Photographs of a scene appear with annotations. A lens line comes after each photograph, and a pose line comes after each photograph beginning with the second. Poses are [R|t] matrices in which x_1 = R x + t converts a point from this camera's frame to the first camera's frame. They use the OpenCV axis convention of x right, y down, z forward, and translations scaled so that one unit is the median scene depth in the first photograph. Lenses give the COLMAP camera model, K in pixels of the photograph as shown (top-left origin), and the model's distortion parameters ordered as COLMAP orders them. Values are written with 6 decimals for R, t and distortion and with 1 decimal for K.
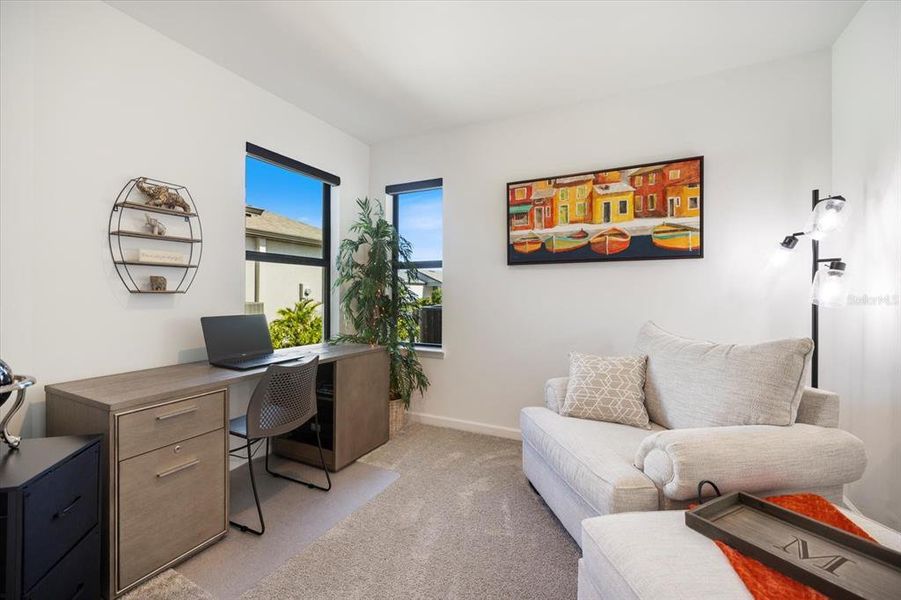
lens RADIAL K [[381.9, 0, 449.7], [0, 381.9, 296.7], [0, 0, 1]] dist [0.000574, 0.000317]
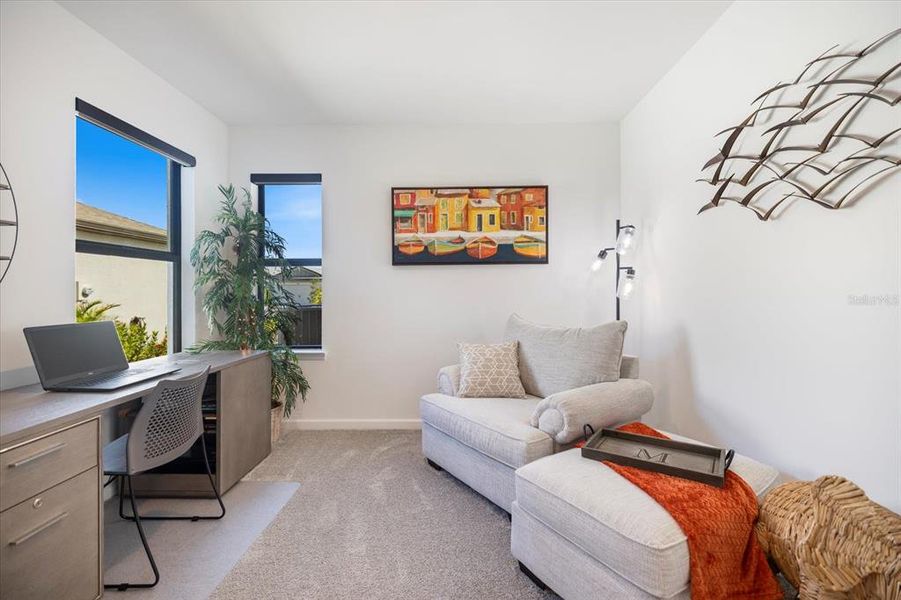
lens RADIAL K [[381.9, 0, 451.5], [0, 381.9, 294.5], [0, 0, 1]] dist [0.000574, 0.000317]
pose [[0.896750, -0.010790, 0.442406, -0.207627], [0.011142, 0.999936, 0.001804, -0.002290], [-0.442397, 0.003311, 0.896813, -0.023126]]
